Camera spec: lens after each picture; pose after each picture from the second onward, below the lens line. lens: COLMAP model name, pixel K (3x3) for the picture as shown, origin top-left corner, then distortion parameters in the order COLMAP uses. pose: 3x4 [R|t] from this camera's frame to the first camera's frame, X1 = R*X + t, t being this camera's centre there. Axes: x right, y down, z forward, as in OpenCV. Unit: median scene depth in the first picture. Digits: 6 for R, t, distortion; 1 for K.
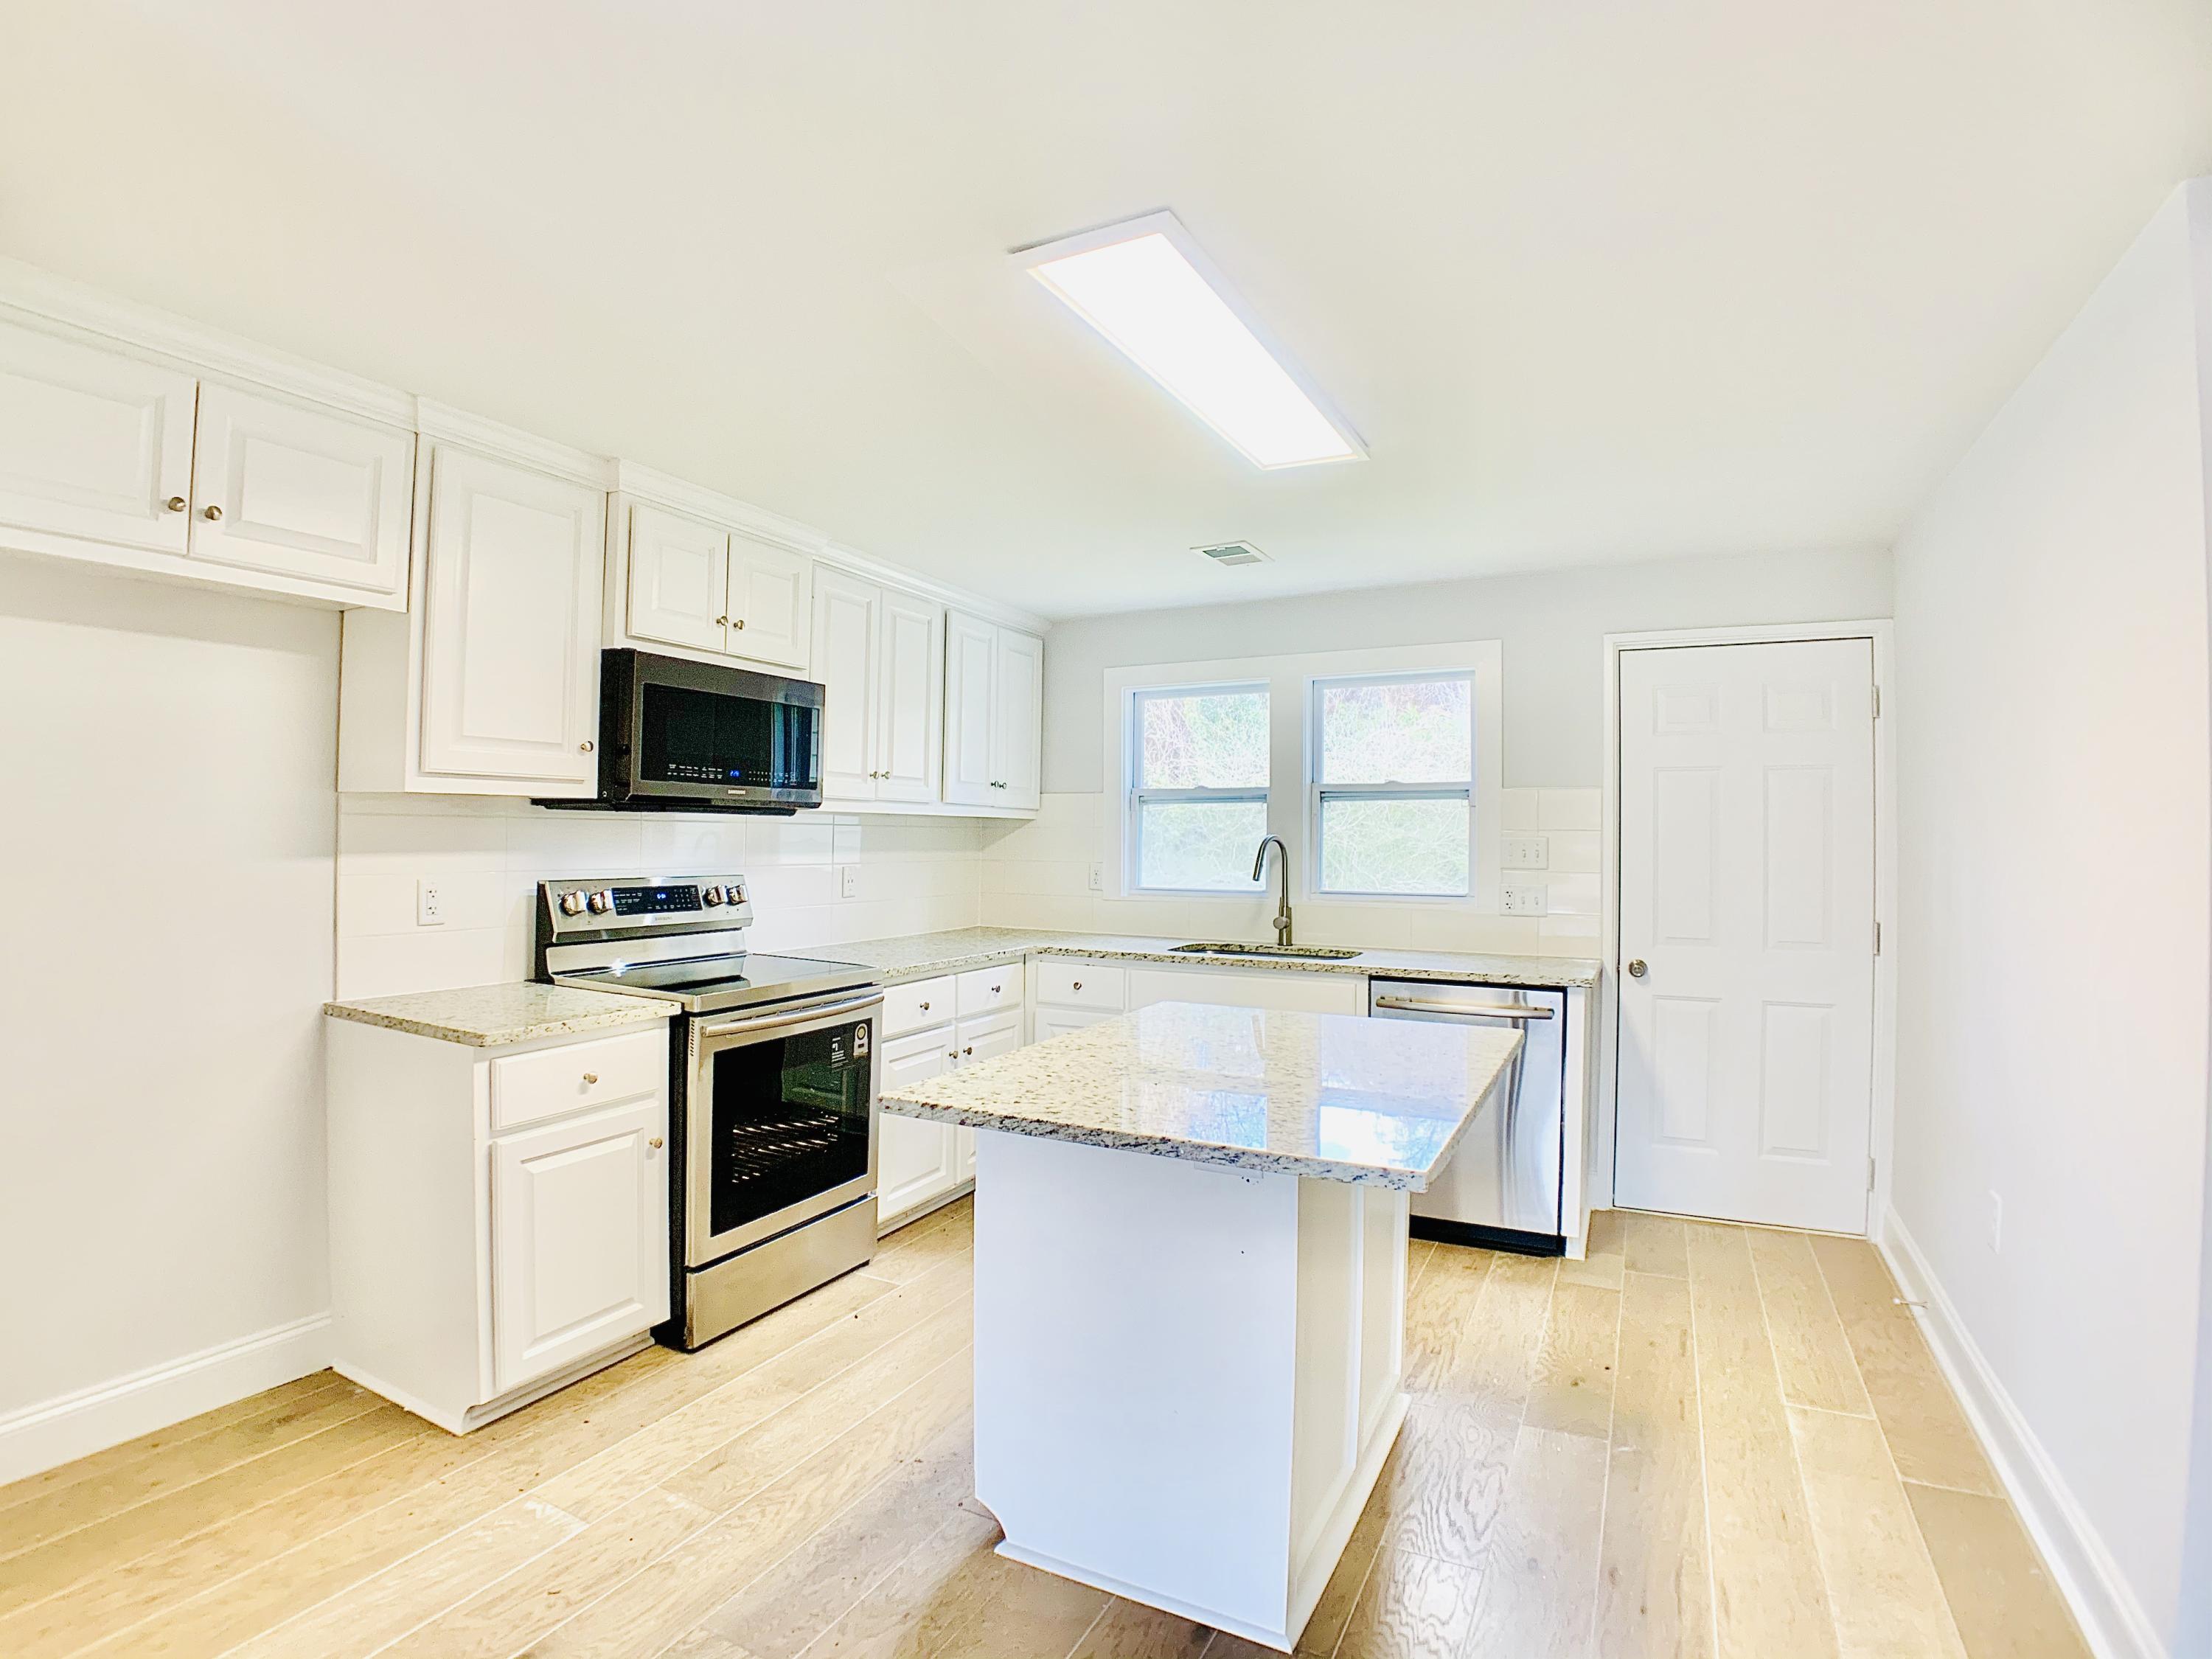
lens RADIAL K [[1124.4, 0, 1090.4], [0, 1124.4, 816.9], [0, 0, 1]] dist [-0.091300, 0.014056]
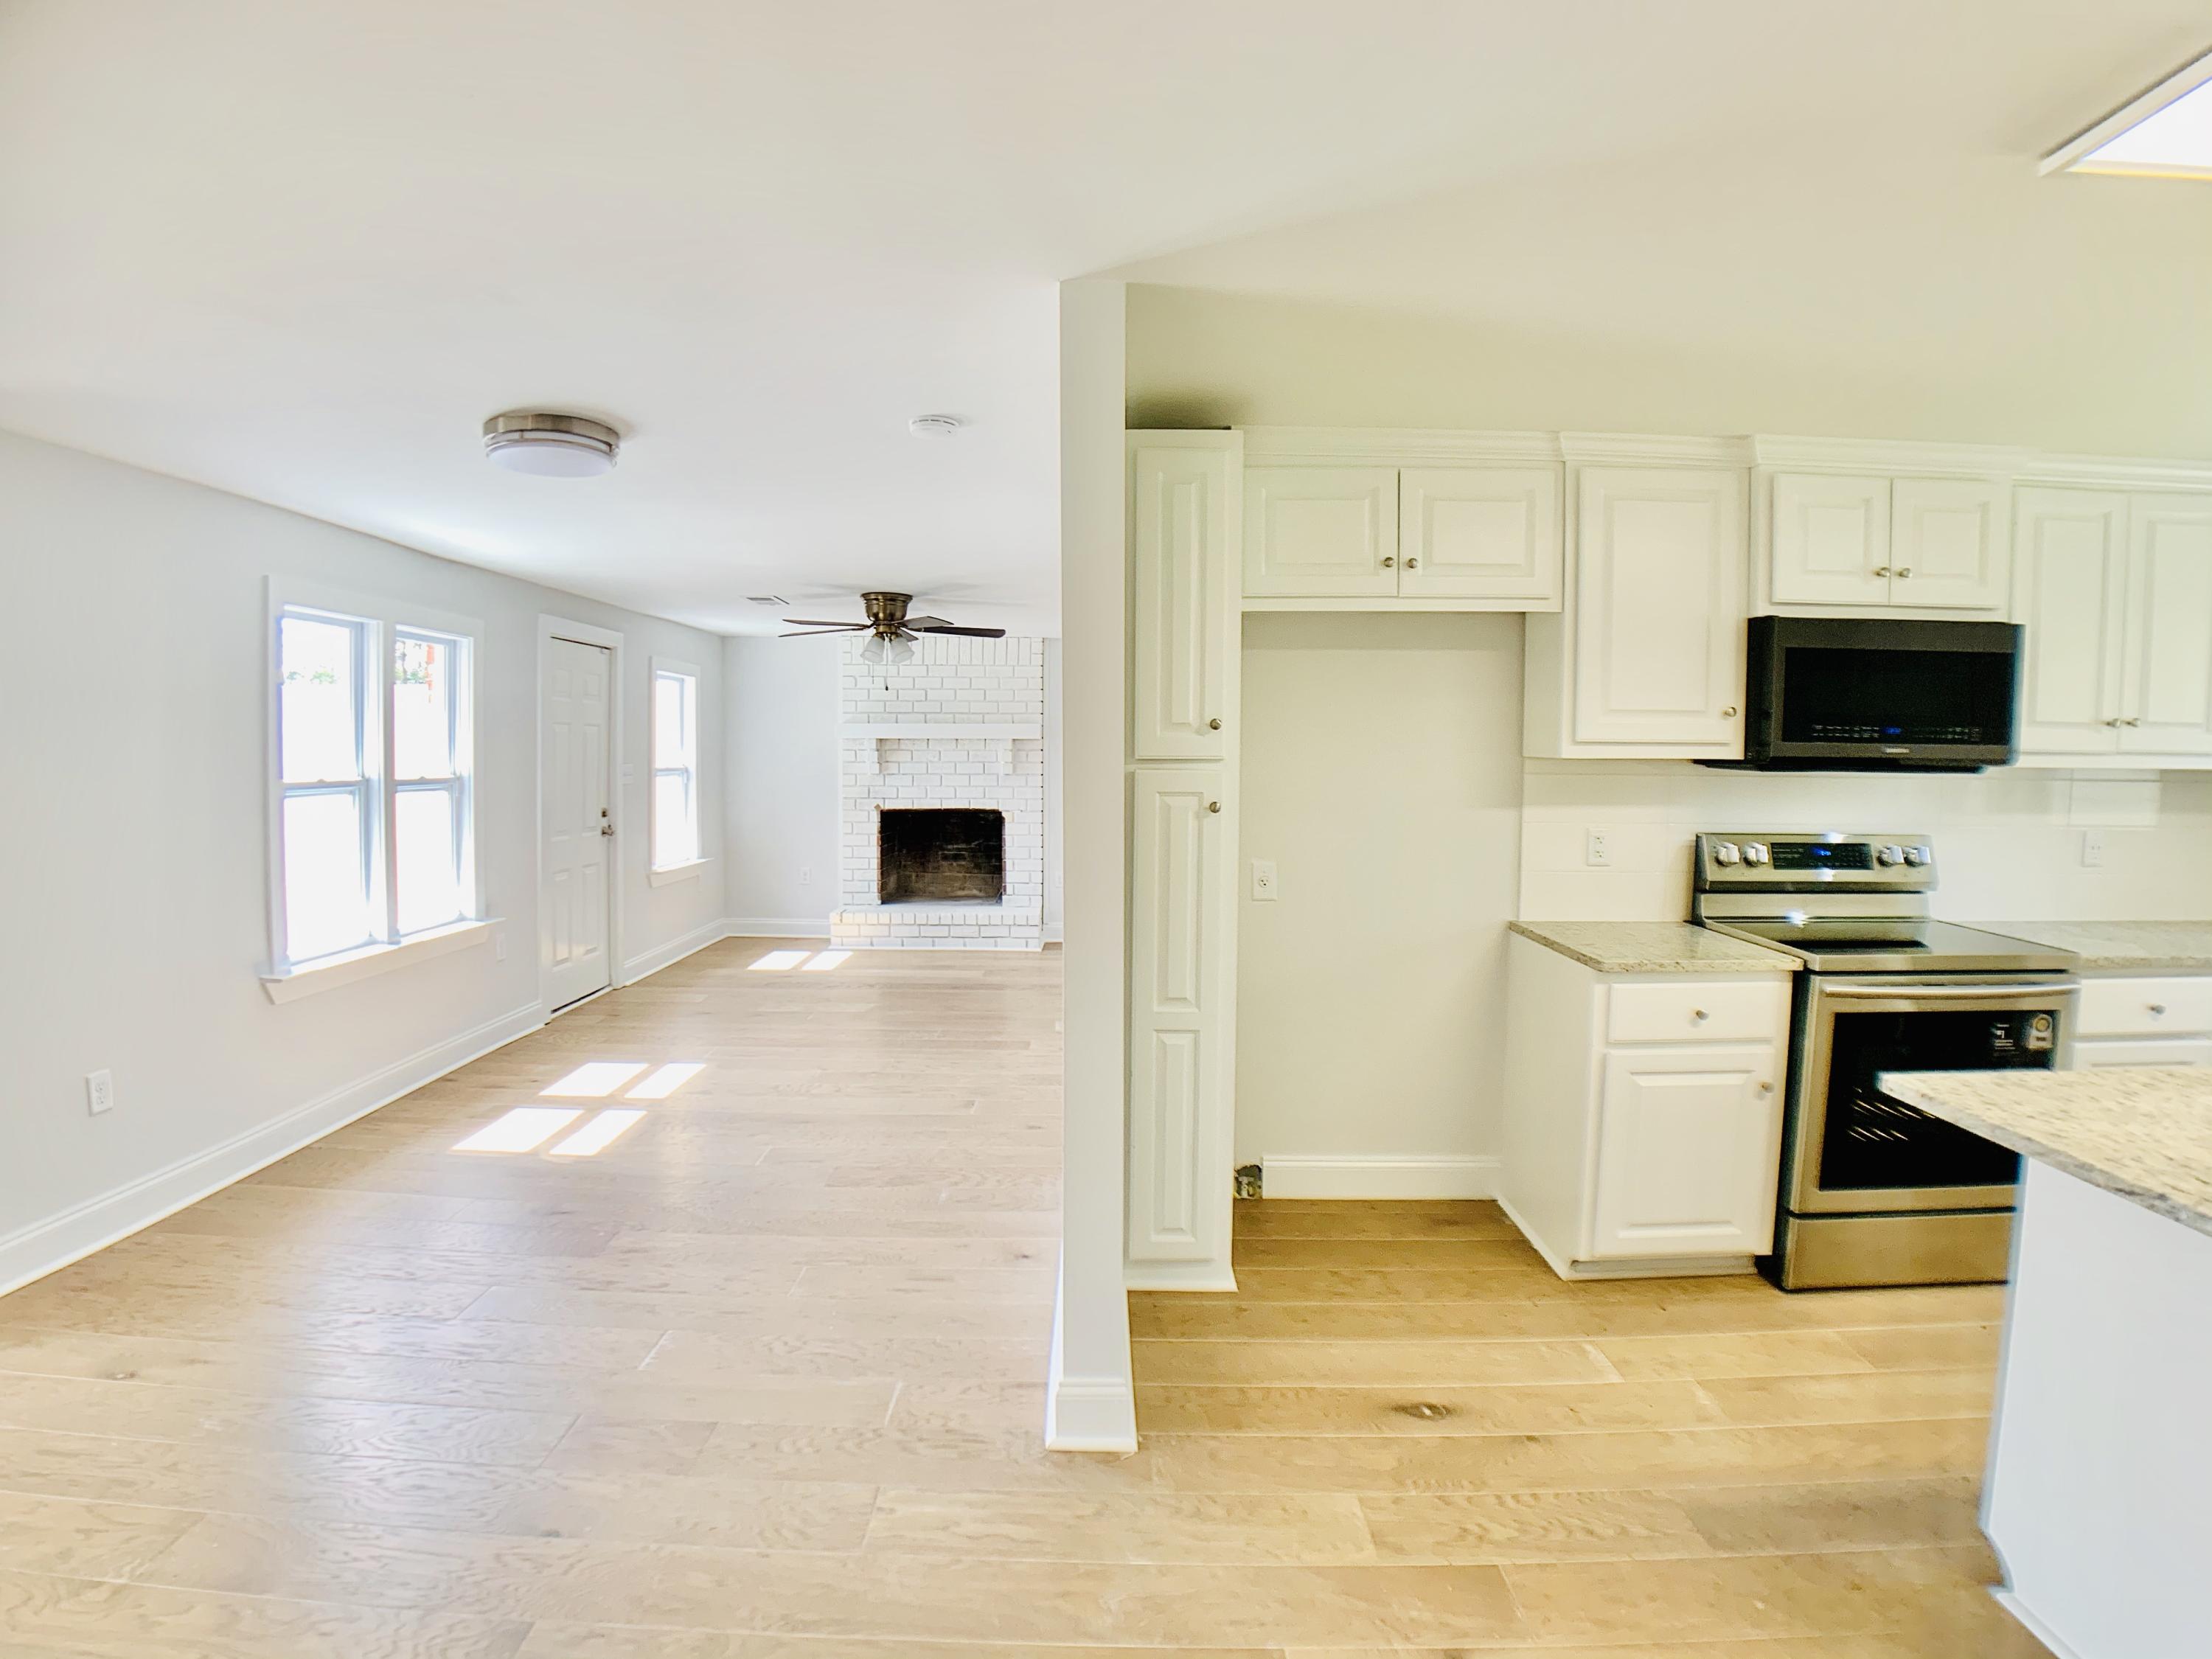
lens RADIAL K [[1124.4, 0, 1090.4], [0, 1124.4, 816.9], [0, 0, 1]] dist [-0.091300, 0.014056]
pose [[0.450373, 0.046216, -0.891644, 0.205180], [0.012554, 0.998233, 0.058081, -0.029316], [0.892752, -0.037352, 0.448997, -0.036438]]
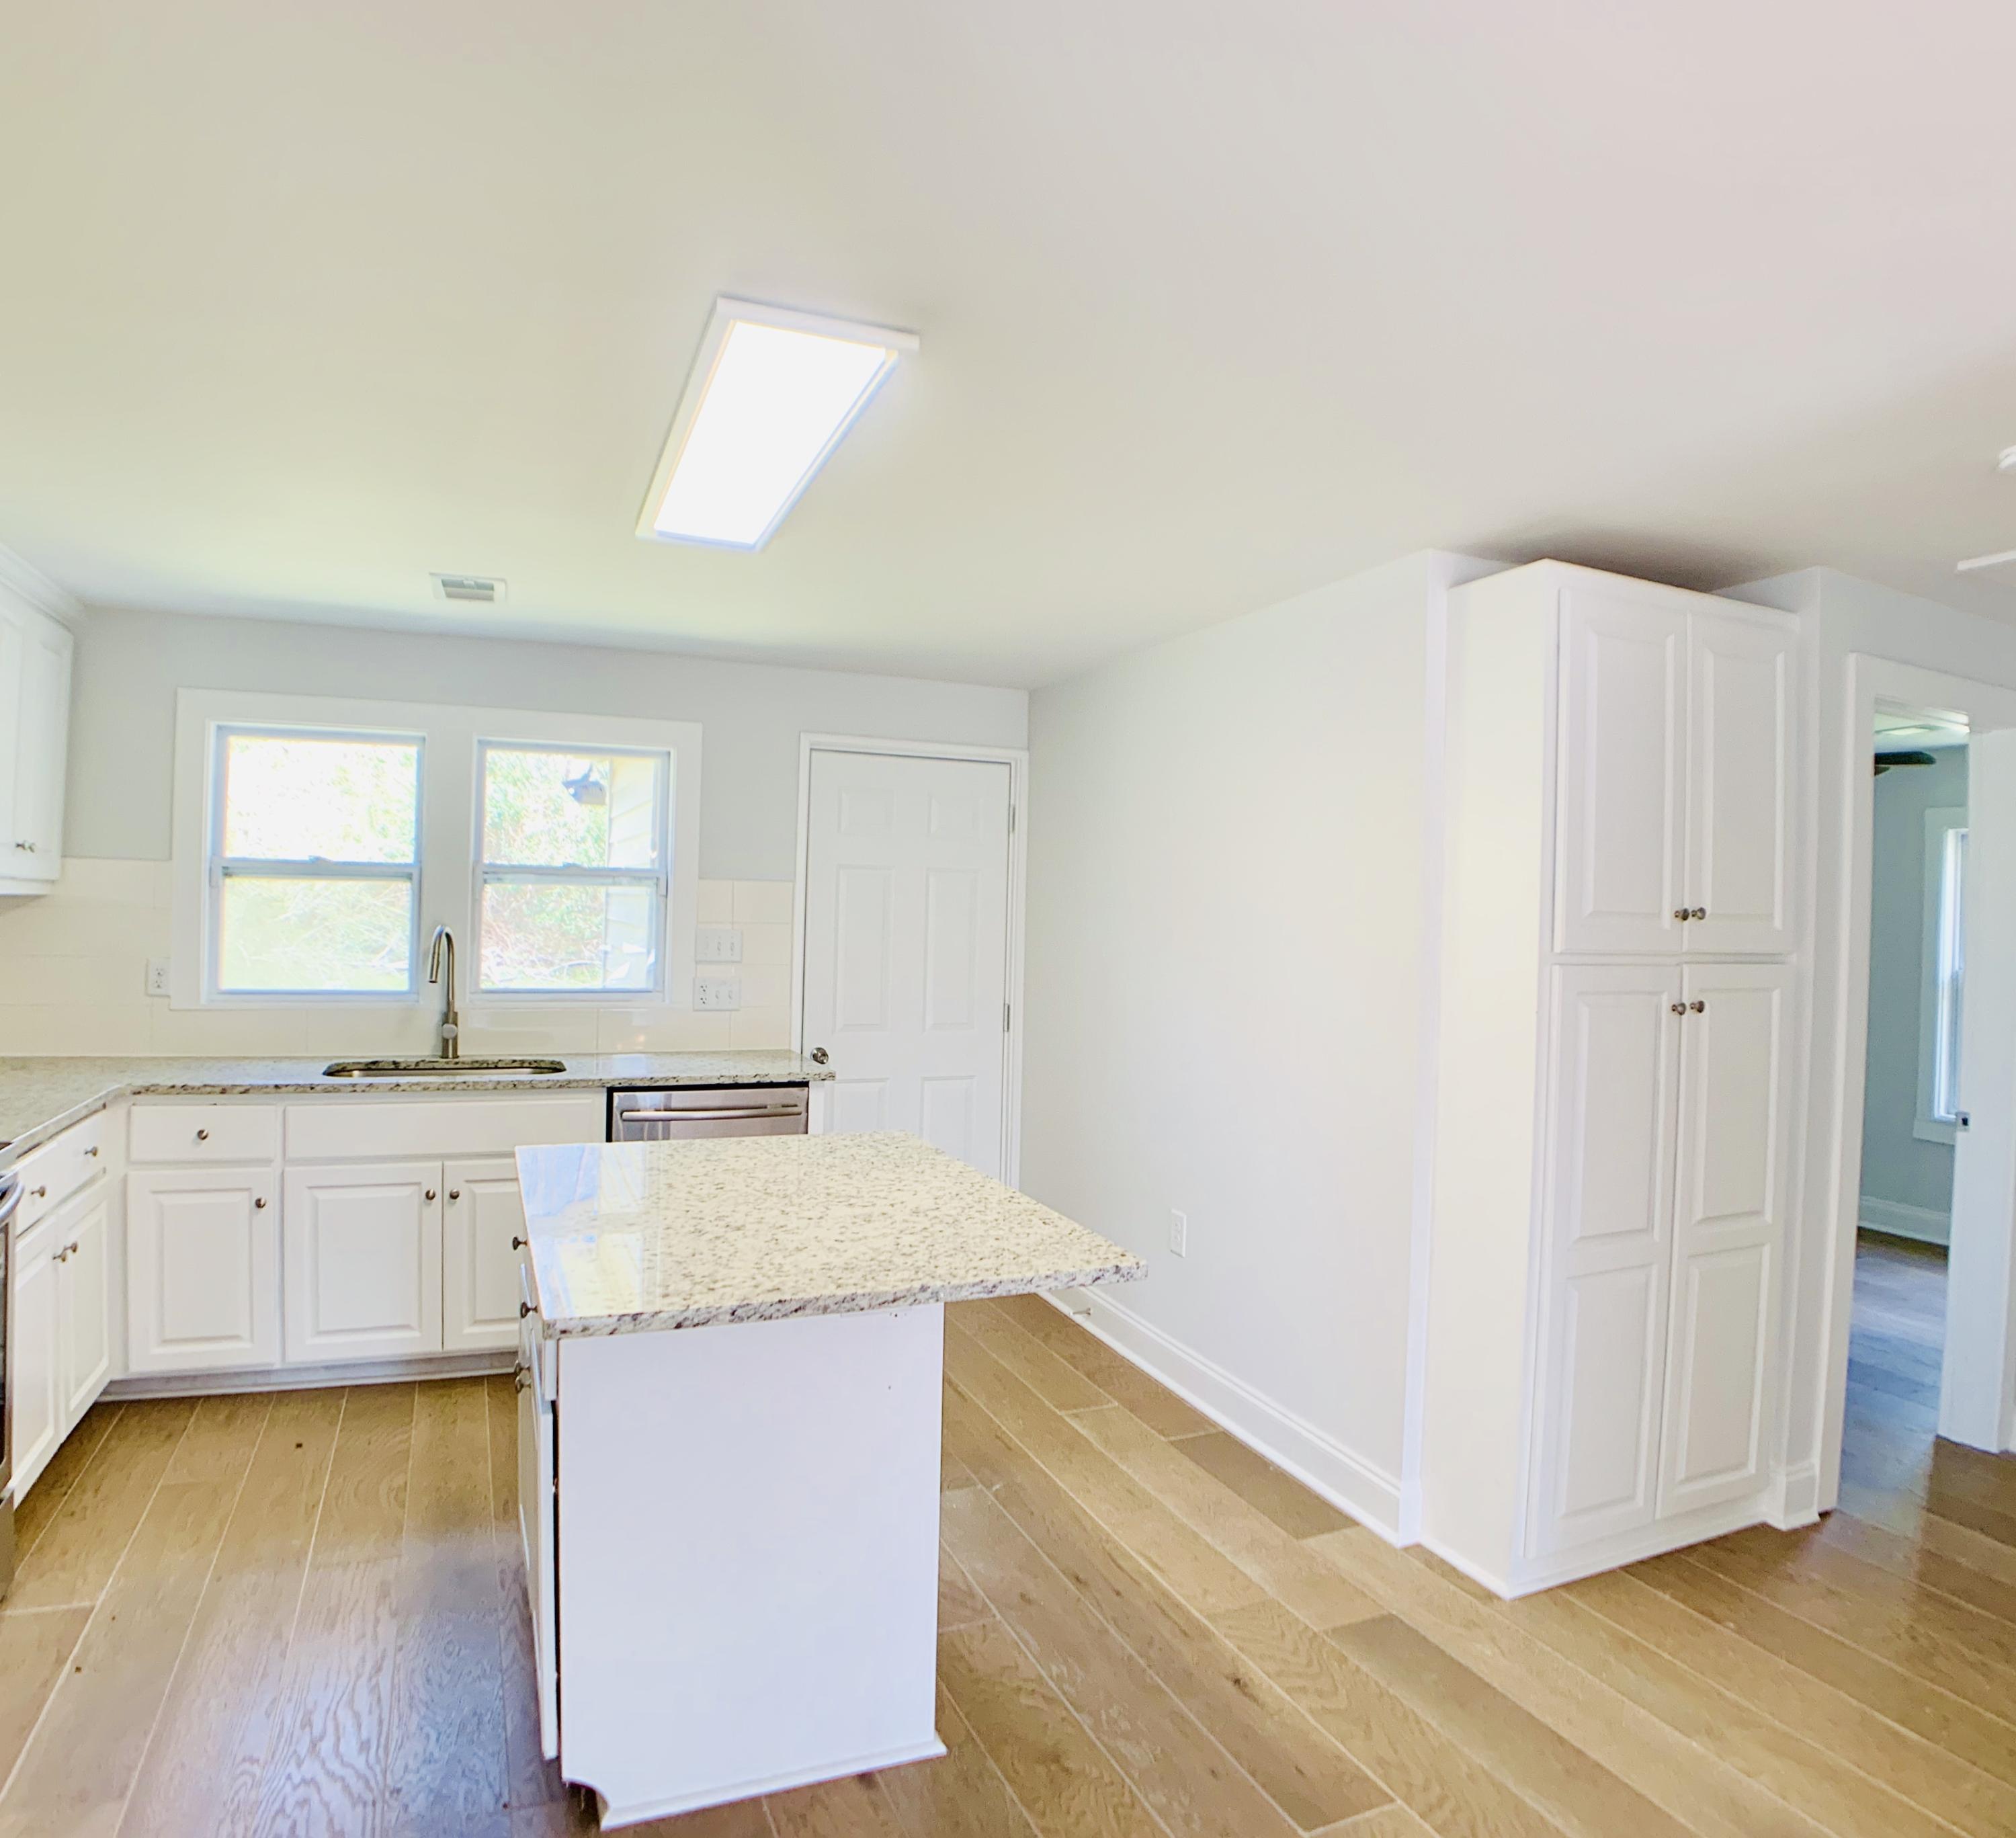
lens RADIAL K [[1294.2, 0, 1010.9], [0, 1294.2, 898.4], [0, 0, 1]] dist [-0.075237, -0.037190]
pose [[0.610474, 0.011987, 0.791945, -0.456250], [-0.035282, 0.999304, 0.012072, -0.041176], [-0.791250, -0.035311, 0.610473, 0.148371]]
